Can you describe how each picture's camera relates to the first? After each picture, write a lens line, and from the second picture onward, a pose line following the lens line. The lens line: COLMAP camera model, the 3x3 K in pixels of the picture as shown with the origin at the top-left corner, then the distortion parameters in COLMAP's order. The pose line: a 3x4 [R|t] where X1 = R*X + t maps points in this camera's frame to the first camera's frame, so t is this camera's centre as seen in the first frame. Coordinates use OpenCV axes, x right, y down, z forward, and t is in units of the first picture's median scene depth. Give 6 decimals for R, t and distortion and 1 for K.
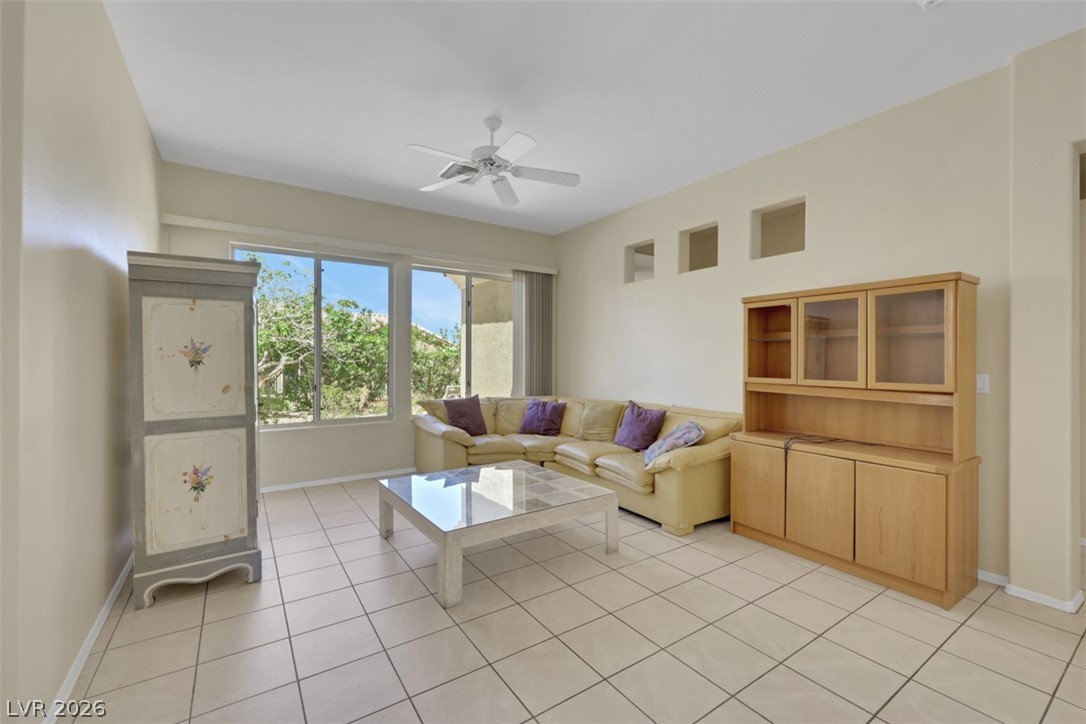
lens RADIAL K [[448.7, 0, 540.4], [0, 448.7, 363.0], [0, 0, 1]] dist [0.001129, -0.000202]
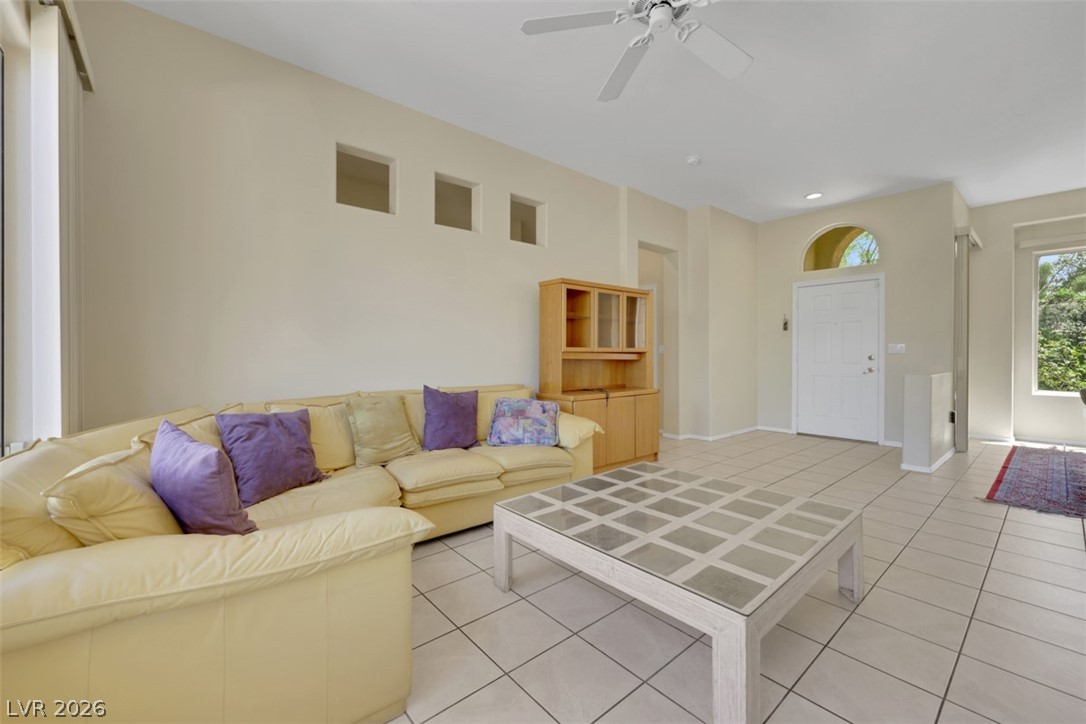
lens RADIAL K [[448.7, 0, 536.9], [0, 448.7, 353.5], [0, 0, 1]] dist [0.001129, -0.000202]
pose [[-0.113451, -0.022455, 0.993290, -0.585355], [0.000813, 0.999742, 0.022694, 0.018744], [-0.993543, 0.003382, -0.113403, 1.017923]]
